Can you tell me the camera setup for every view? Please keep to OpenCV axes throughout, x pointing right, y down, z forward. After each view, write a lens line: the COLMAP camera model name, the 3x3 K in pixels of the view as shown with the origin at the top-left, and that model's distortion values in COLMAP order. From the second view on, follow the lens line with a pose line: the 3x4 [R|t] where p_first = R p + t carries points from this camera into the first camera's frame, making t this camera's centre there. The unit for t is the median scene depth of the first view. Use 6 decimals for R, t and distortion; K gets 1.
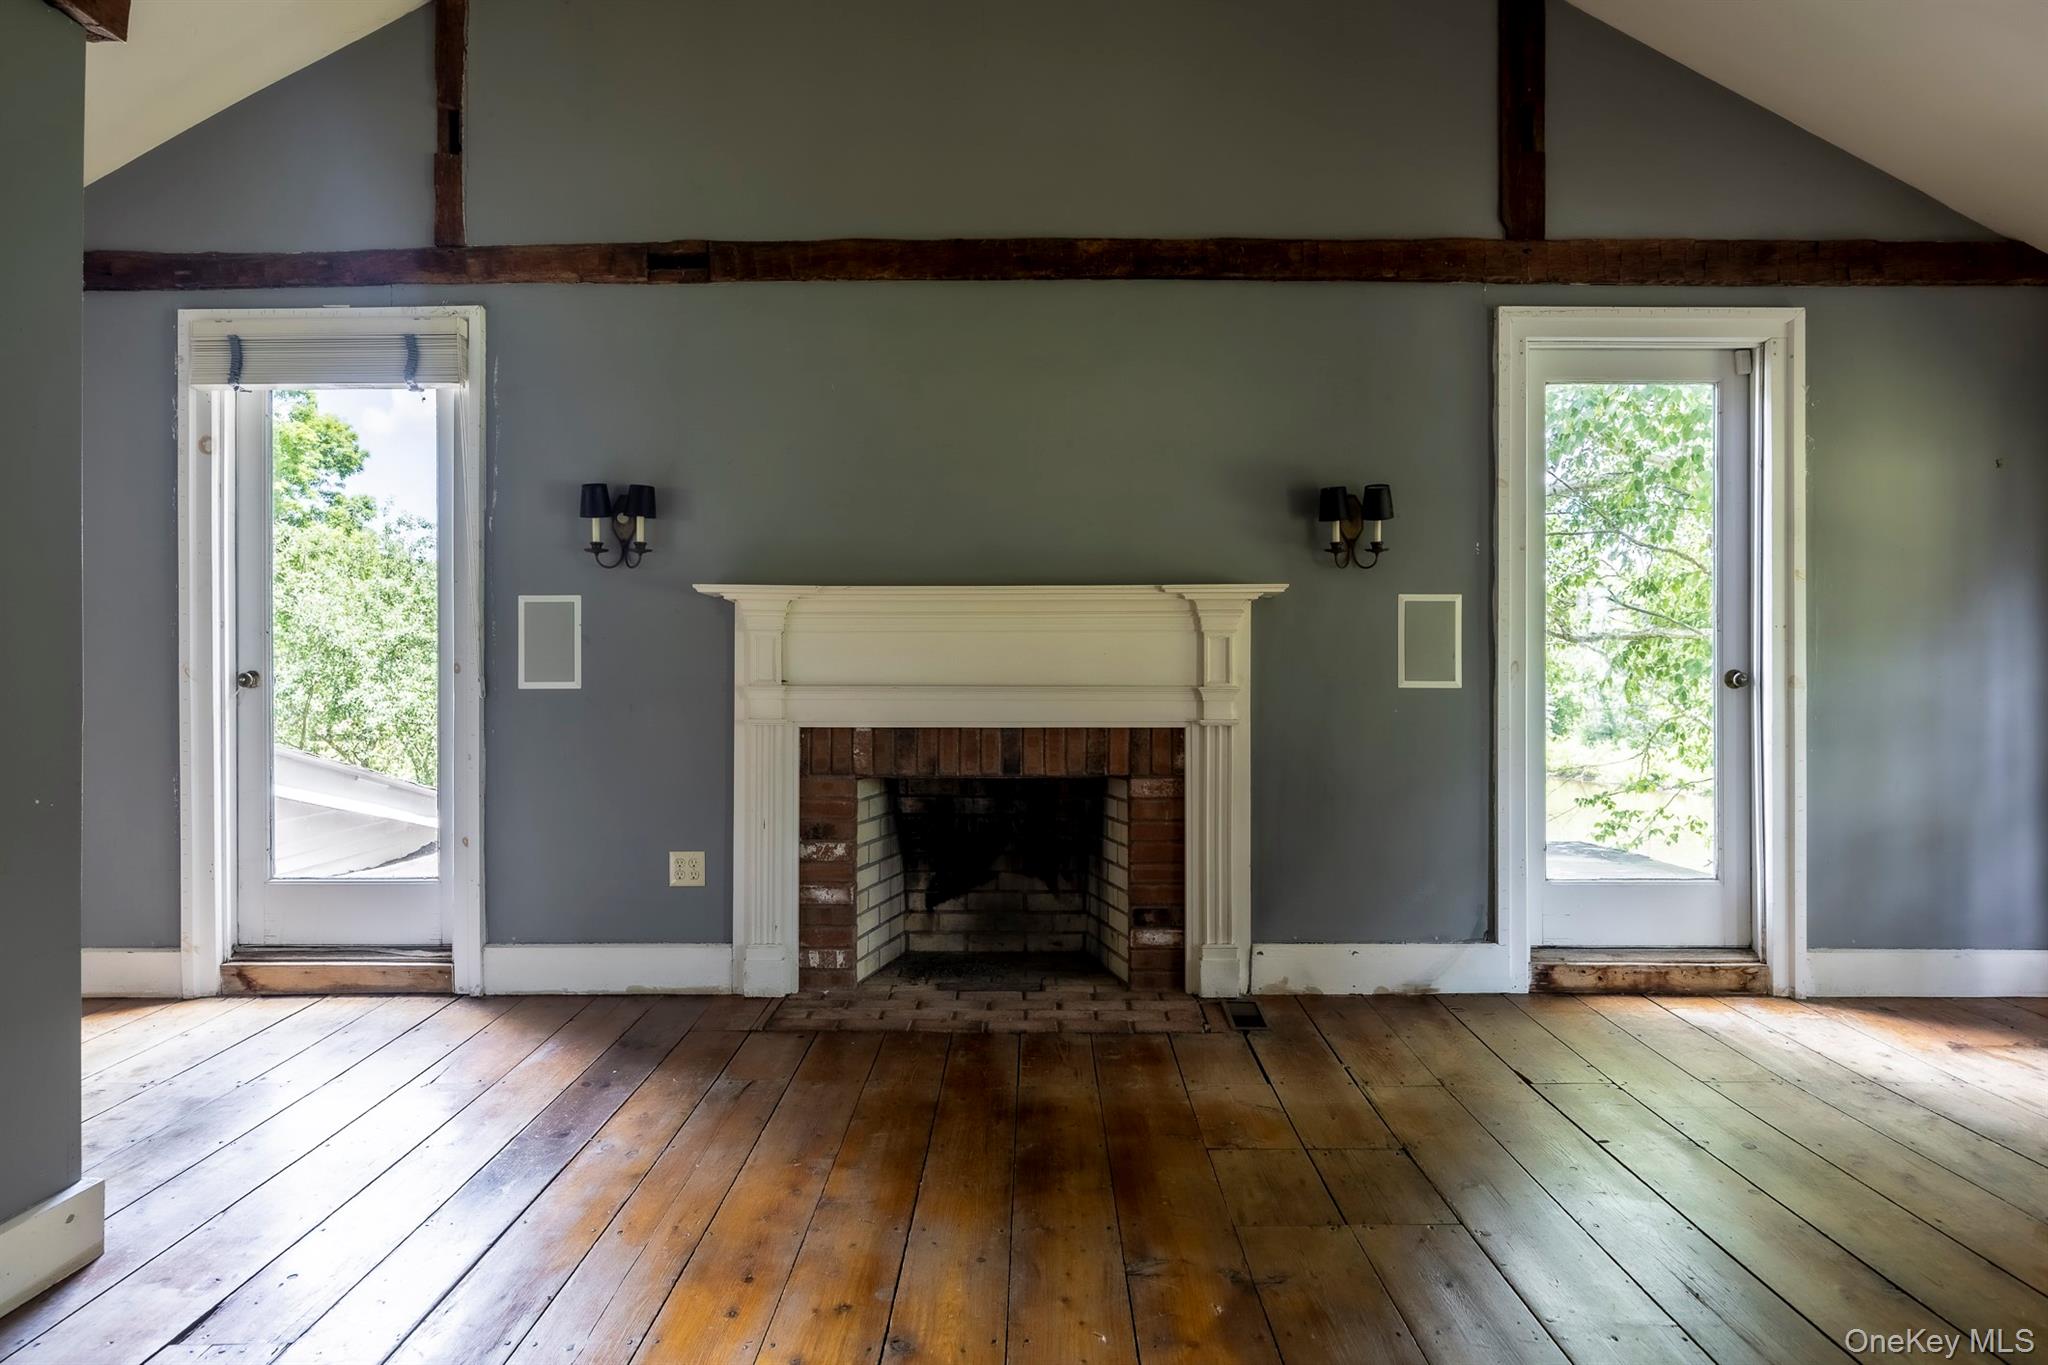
lens RADIAL K [[1232.6, 0, 1022.7], [0, 1232.6, 672.7], [0, 0, 1]] dist [0.000568, 0.000022]
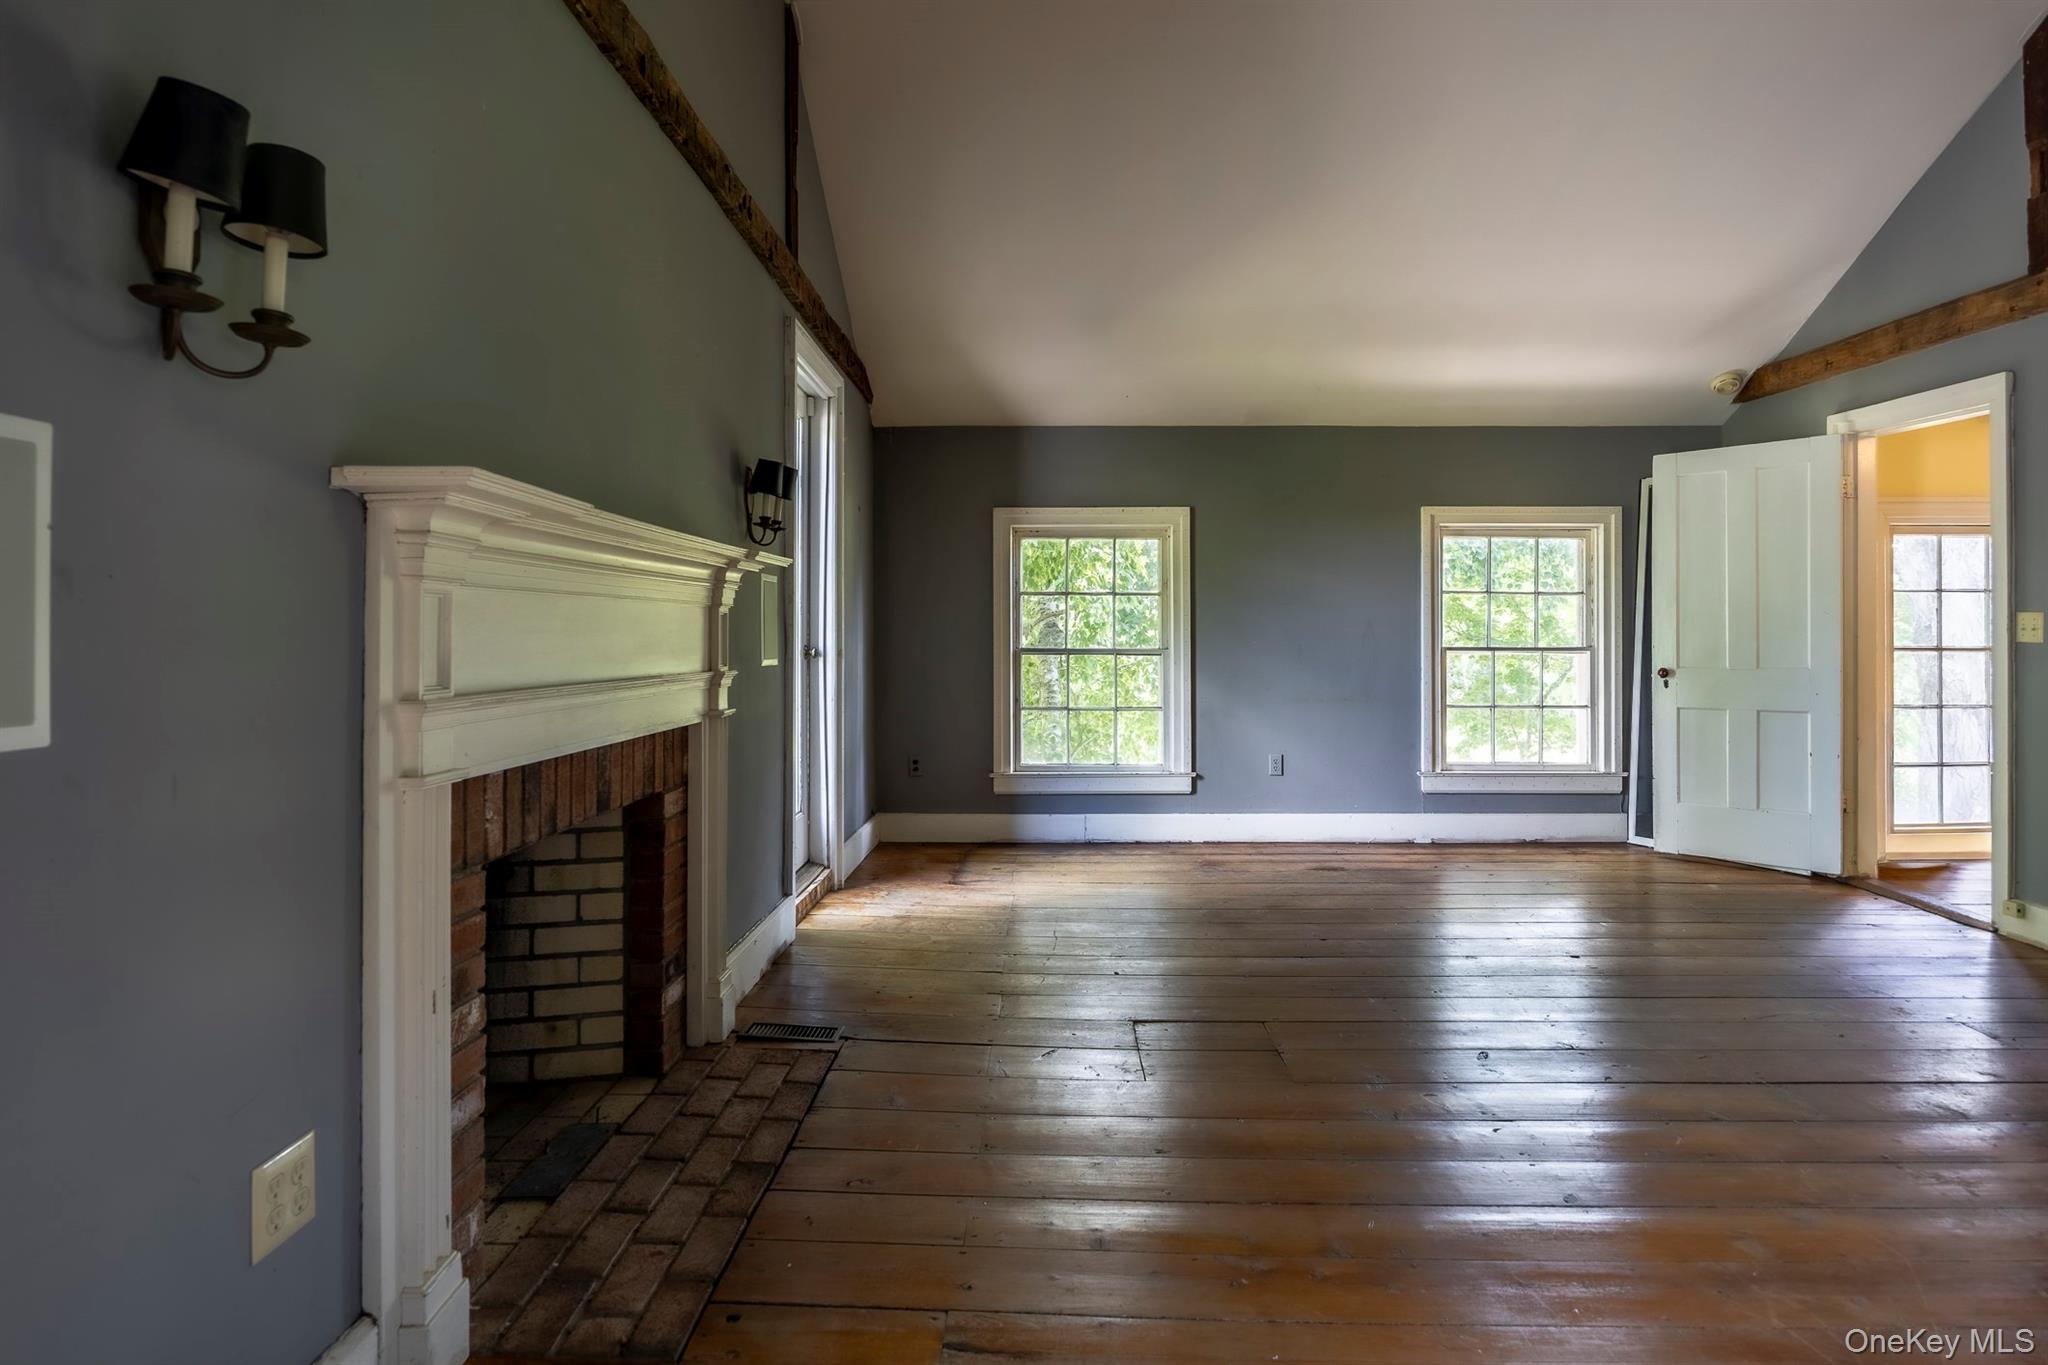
lens RADIAL K [[1172.9, 0, 1038.2], [0, 1172.9, 636.4], [0, 0, 1]] dist [-0.003269, -0.000126]
pose [[-0.002882, -0.002736, 0.999992, -0.637704], [0.004160, 0.999988, 0.002748, -0.012815], [-0.999987, 0.004168, -0.002870, 0.773445]]
